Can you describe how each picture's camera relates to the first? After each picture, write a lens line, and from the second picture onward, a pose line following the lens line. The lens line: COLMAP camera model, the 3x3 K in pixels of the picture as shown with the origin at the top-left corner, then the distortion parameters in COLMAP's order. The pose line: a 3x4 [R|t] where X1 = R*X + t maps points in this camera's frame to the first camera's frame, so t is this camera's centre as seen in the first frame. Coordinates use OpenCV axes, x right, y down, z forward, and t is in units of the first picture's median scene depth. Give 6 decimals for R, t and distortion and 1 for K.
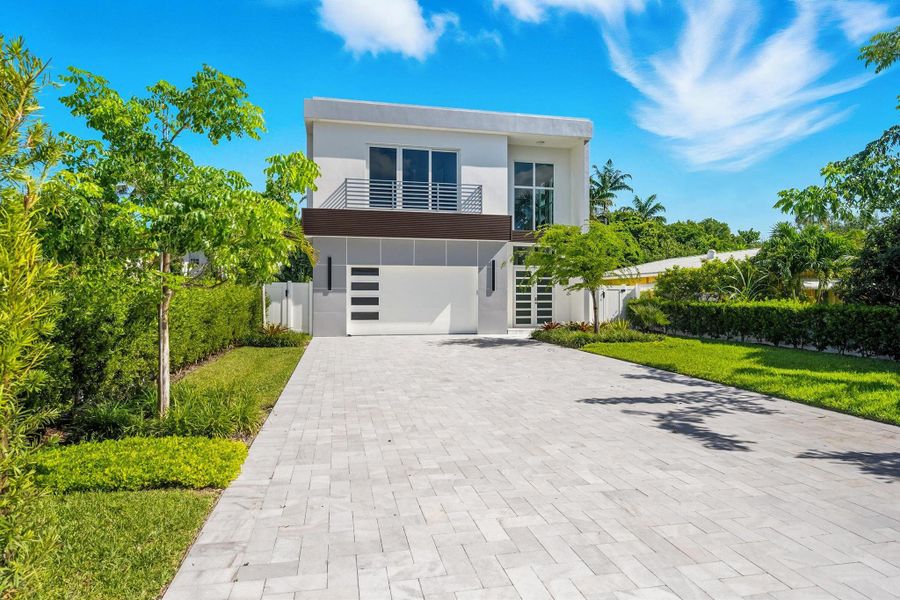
lens RADIAL K [[513.5, 0, 455.3], [0, 513.5, 303.1], [0, 0, 1]] dist [-0.008405, 0.003507]
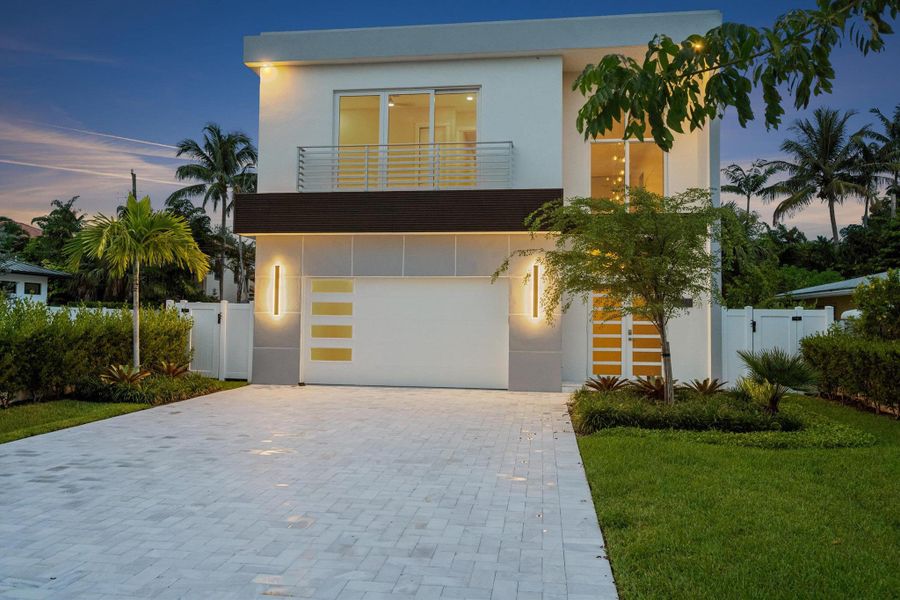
lens RADIAL K [[684.3, 0, 458.8], [0, 684.3, 292.5], [0, 0, 1]] dist [-0.005862, 0.002075]
pose [[0.936768, -0.002882, -0.349940, 0.277654], [-0.014484, 0.998790, -0.046999, -0.014943], [0.349652, 0.049095, 0.935592, 0.242623]]
